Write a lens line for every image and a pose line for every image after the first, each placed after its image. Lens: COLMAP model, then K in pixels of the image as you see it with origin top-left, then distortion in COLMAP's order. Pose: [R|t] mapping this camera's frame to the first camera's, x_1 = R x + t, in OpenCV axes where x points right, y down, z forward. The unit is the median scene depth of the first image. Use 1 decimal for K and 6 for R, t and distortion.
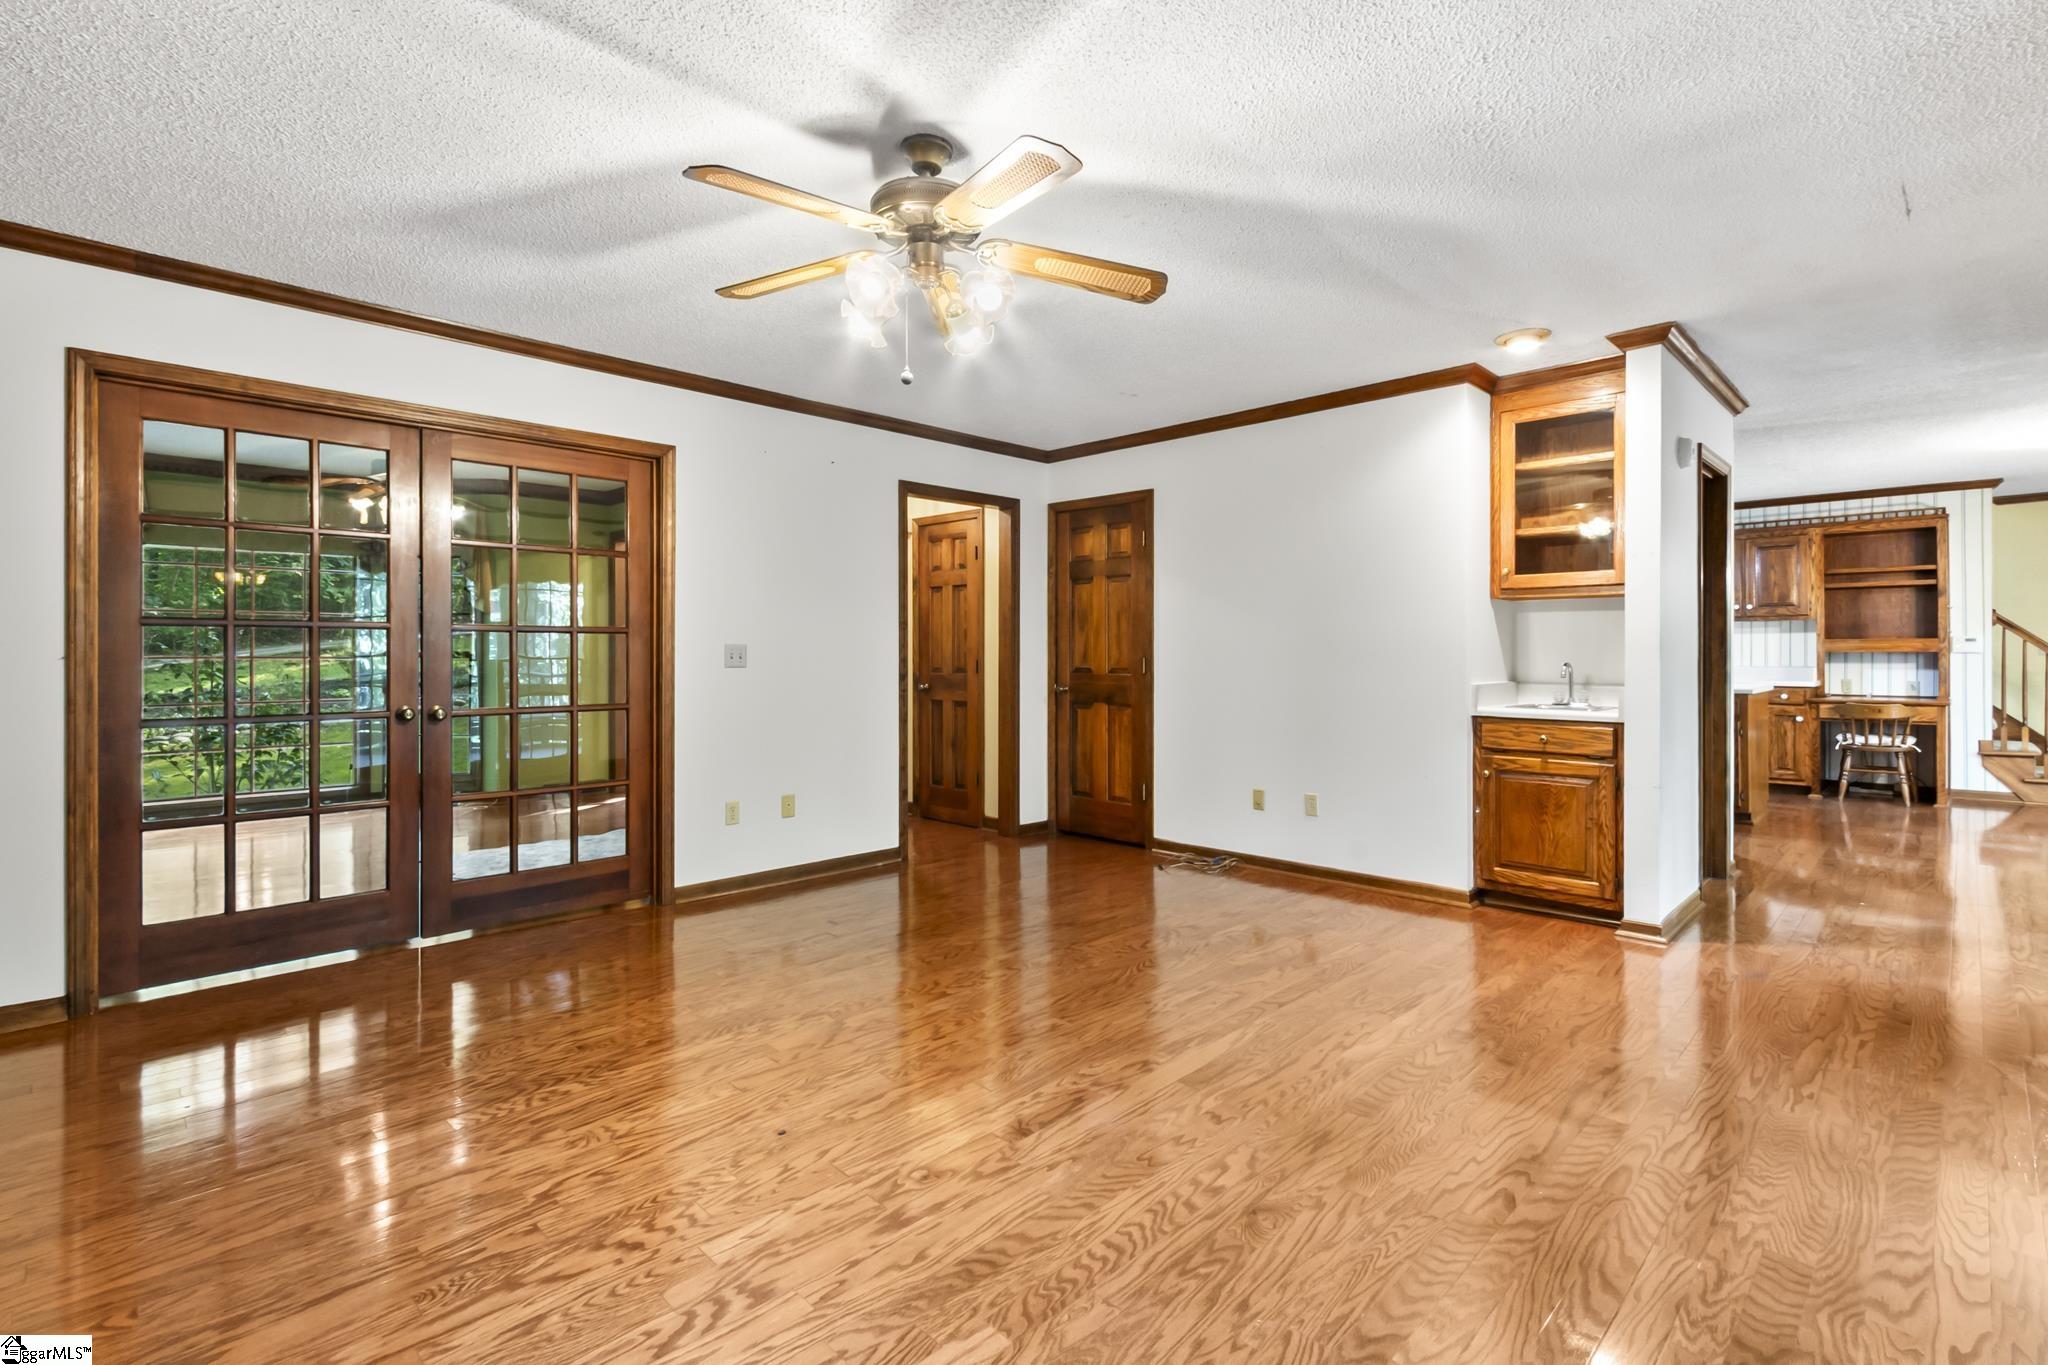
lens RADIAL K [[948.6, 0, 1033.3], [0, 948.6, 657.0], [0, 0, 1]] dist [-0.001617, -0.000424]
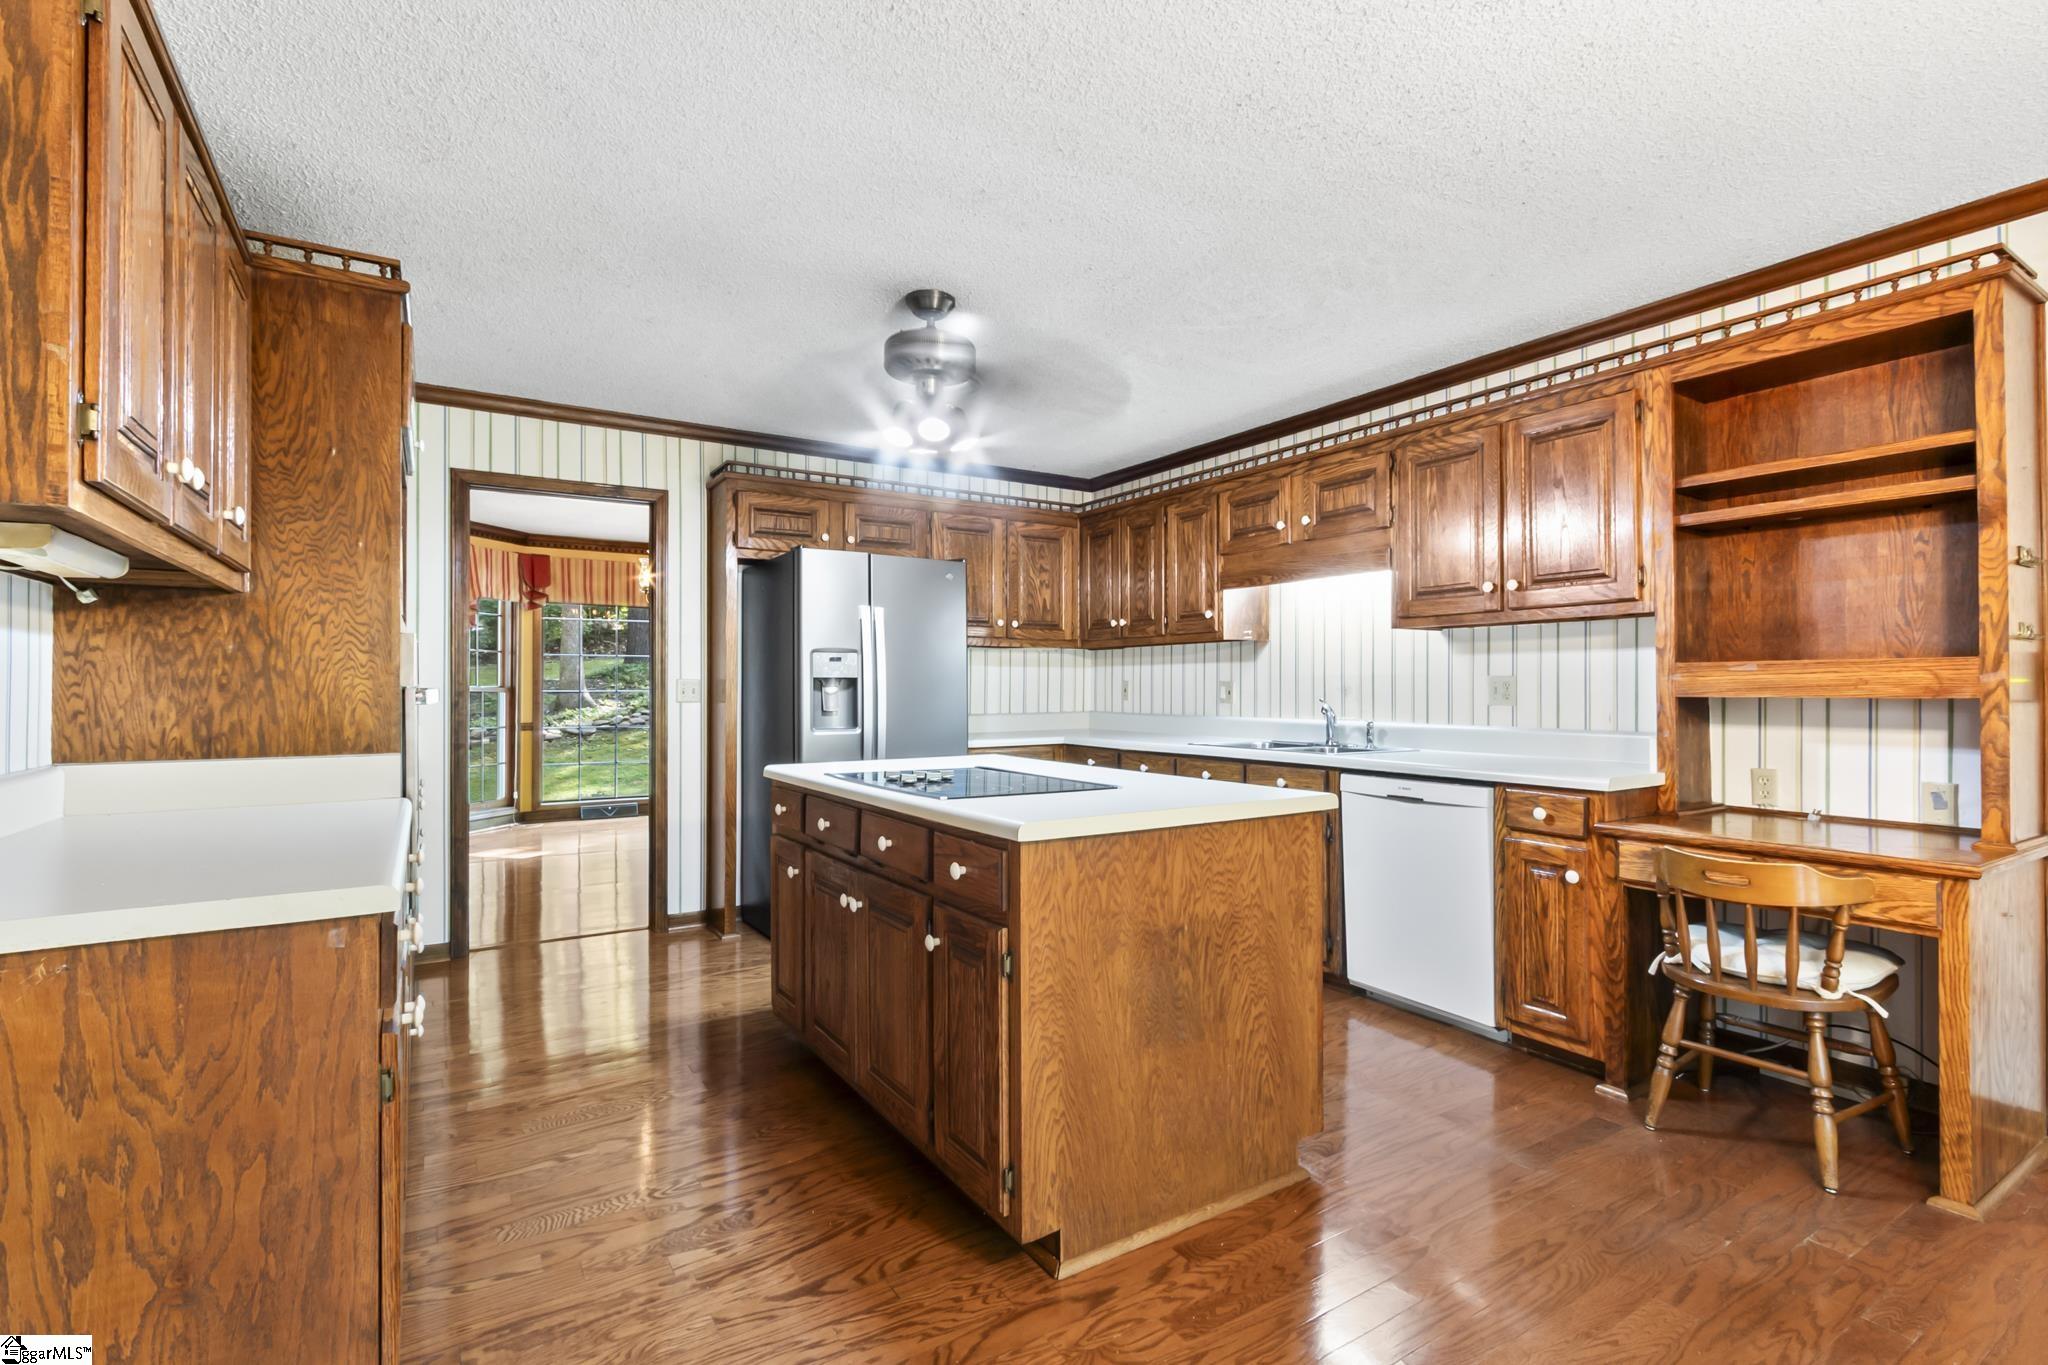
lens RADIAL K [[948.6, 0, 1016.2], [0, 948.6, 688.4], [0, 0, 1]] dist [-0.001617, -0.000424]
pose [[0.972261, 0.001722, -0.233891, 0.672333], [-0.002427, 0.999993, -0.002724, -0.007001], [0.233885, 0.003216, 0.972259, 0.576369]]
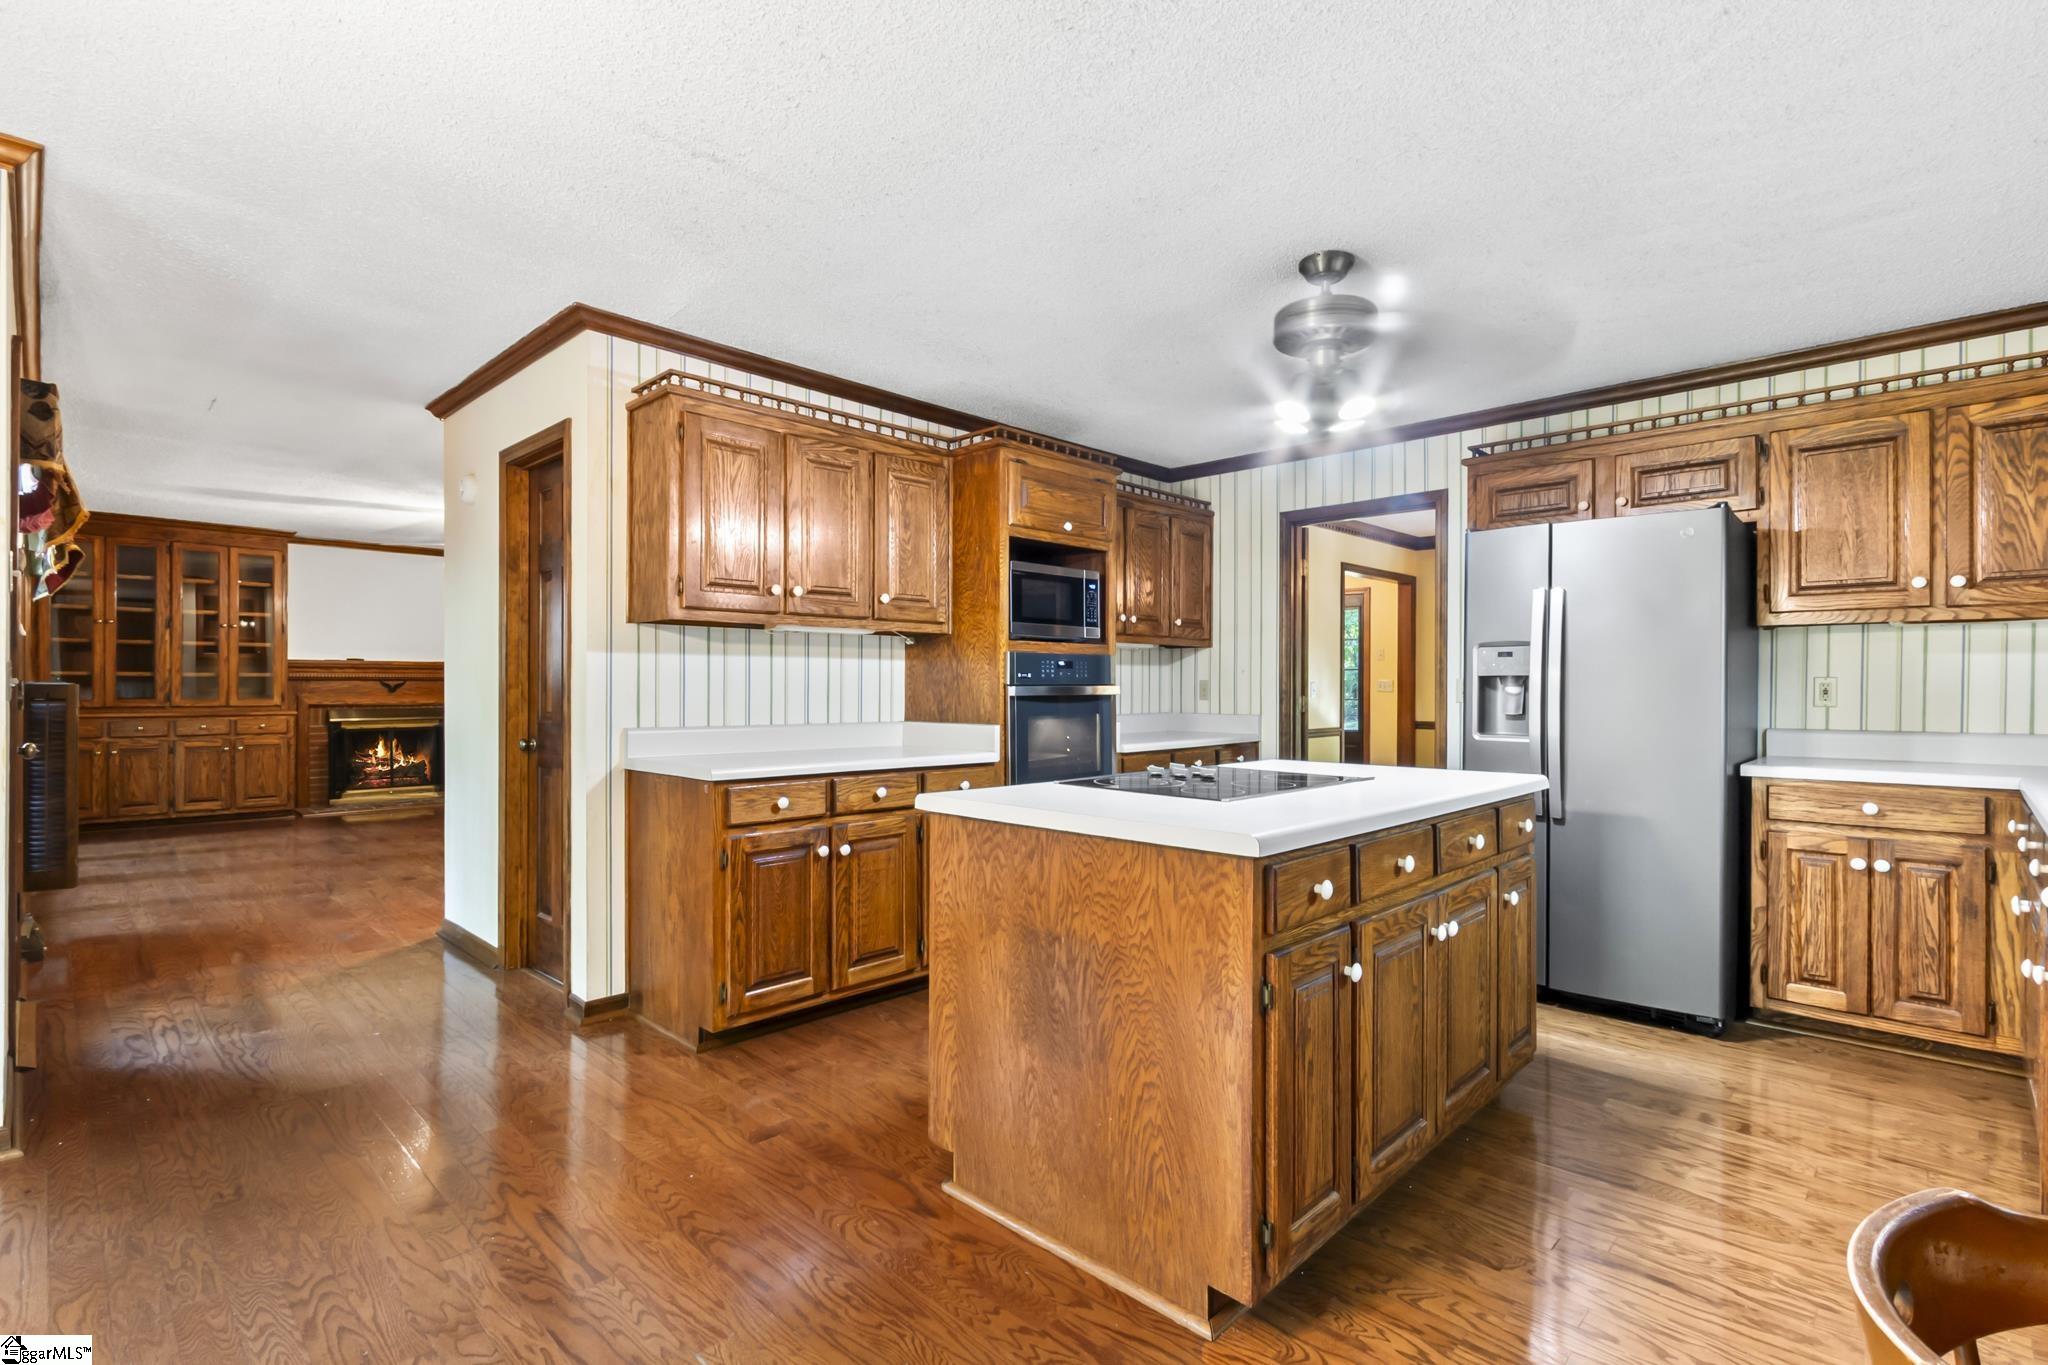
lens RADIAL K [[948.6, 0, 1016.8], [0, 948.6, 686.6], [0, 0, 1]] dist [-0.001617, -0.000424]
pose [[-0.004288, 0.001873, -0.999989, 2.425761], [-0.009200, 0.999956, 0.001912, -0.014082], [0.999948, 0.009208, -0.004271, 2.504288]]
